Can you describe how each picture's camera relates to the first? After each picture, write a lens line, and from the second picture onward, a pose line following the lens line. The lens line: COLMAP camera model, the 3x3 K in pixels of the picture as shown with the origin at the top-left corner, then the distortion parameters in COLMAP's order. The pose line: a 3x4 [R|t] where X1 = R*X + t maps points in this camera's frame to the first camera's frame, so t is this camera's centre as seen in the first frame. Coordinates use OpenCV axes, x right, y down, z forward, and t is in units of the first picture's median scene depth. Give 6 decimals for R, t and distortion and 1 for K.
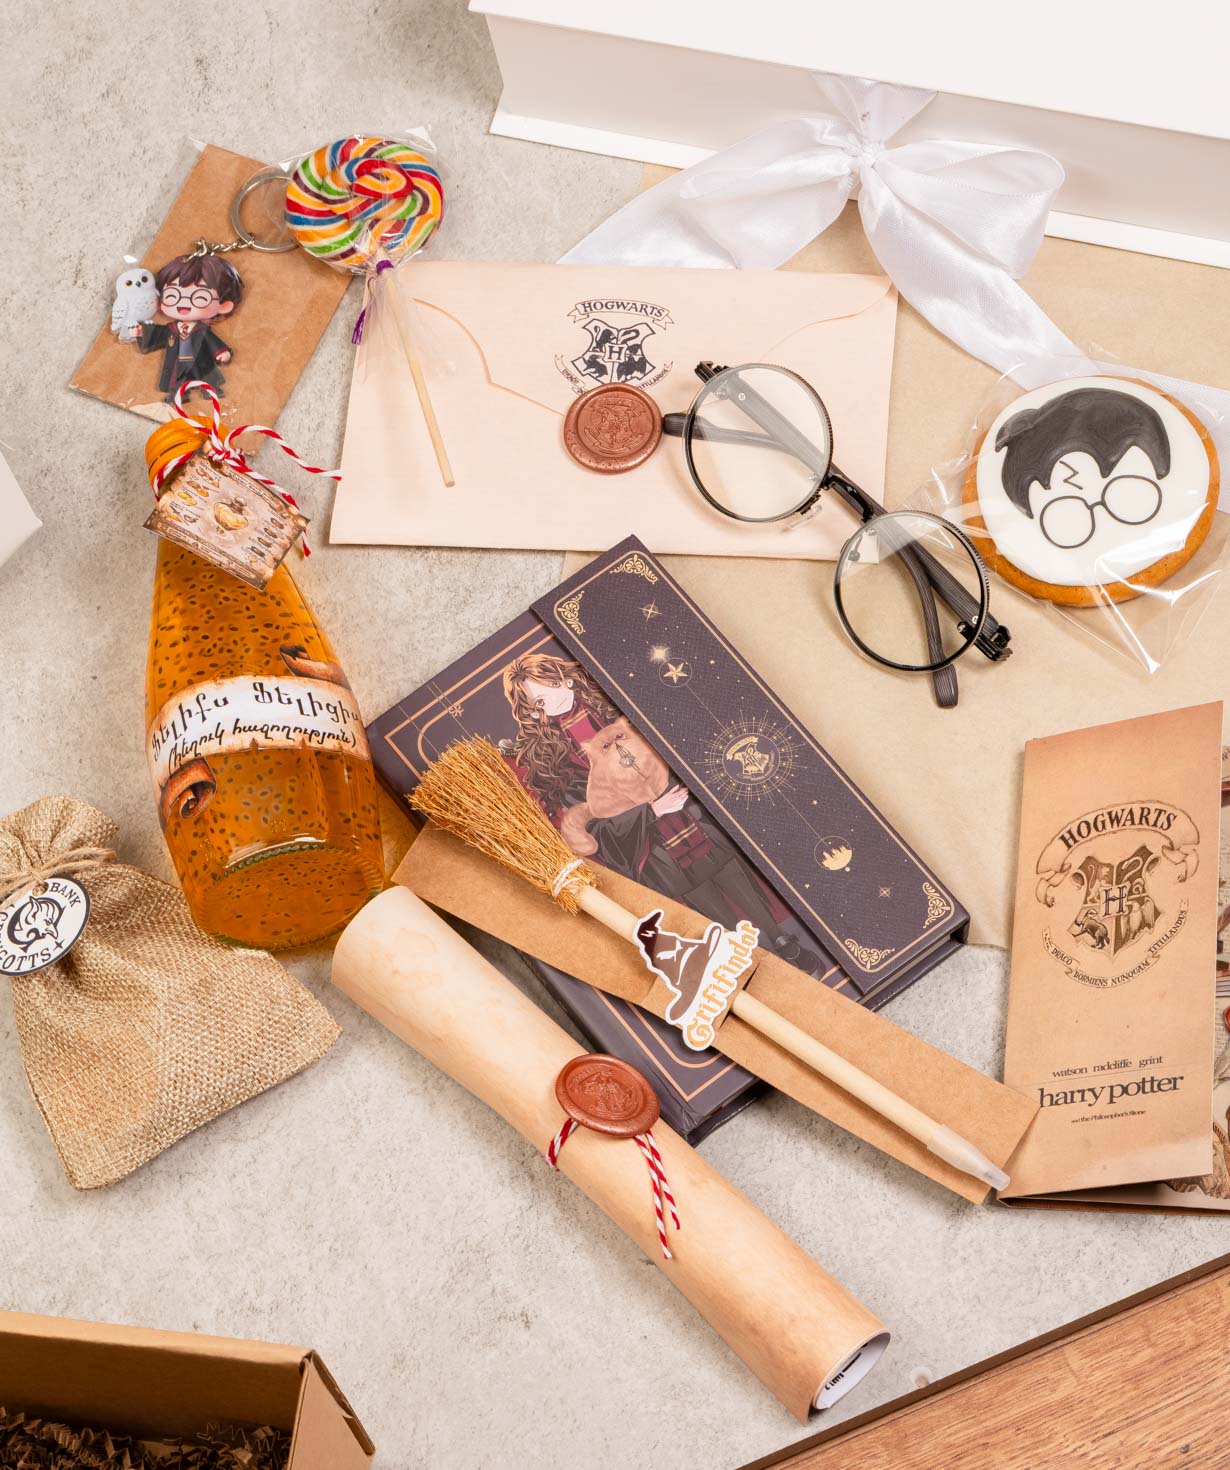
lens RADIAL K [[5681.0, 0, 585.6], [0, 5681.0, 734.8], [0, 0, 1]] dist [-0.012297, 0.078024]
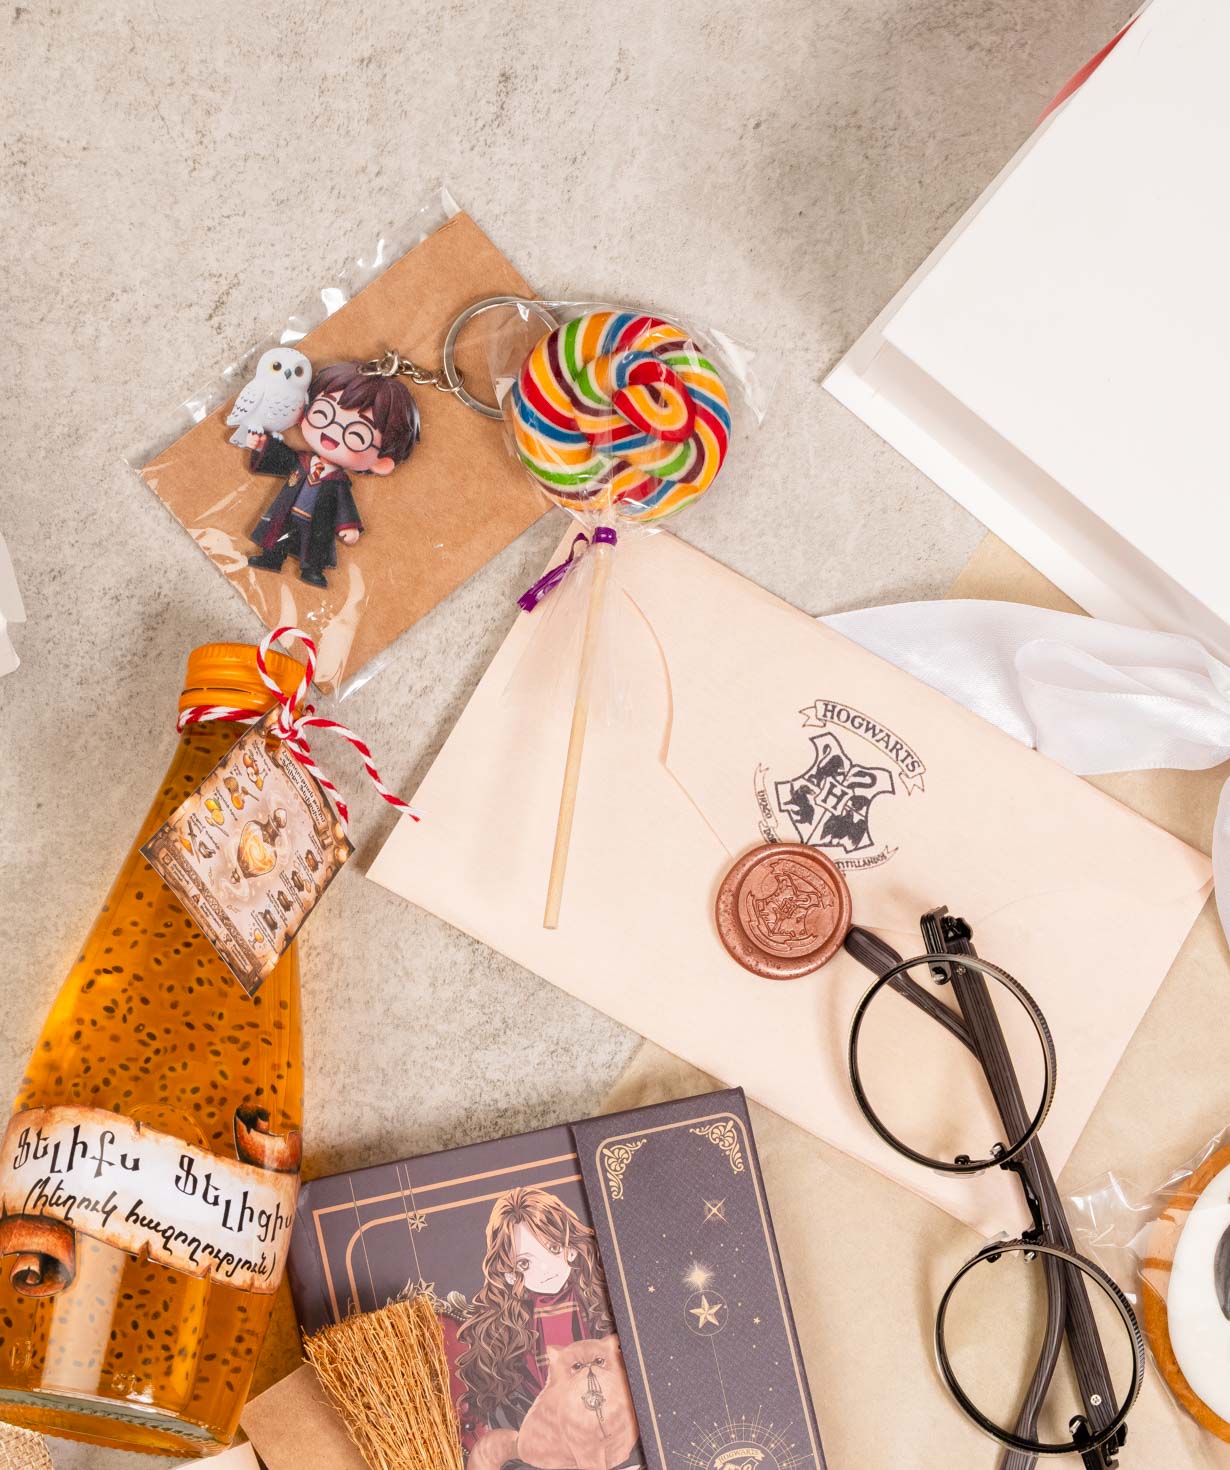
lens RADIAL K [[5737.1, 0, 616.8], [0, 5737.1, 532.6], [0, 0, 1]] dist [0.098724, 0.603150]
pose [[0.888553, 0.431569, 0.155635, -0.154203], [-0.458577, 0.845464, 0.273676, -0.295245], [-0.013474, -0.314546, 0.949147, 0.325842]]
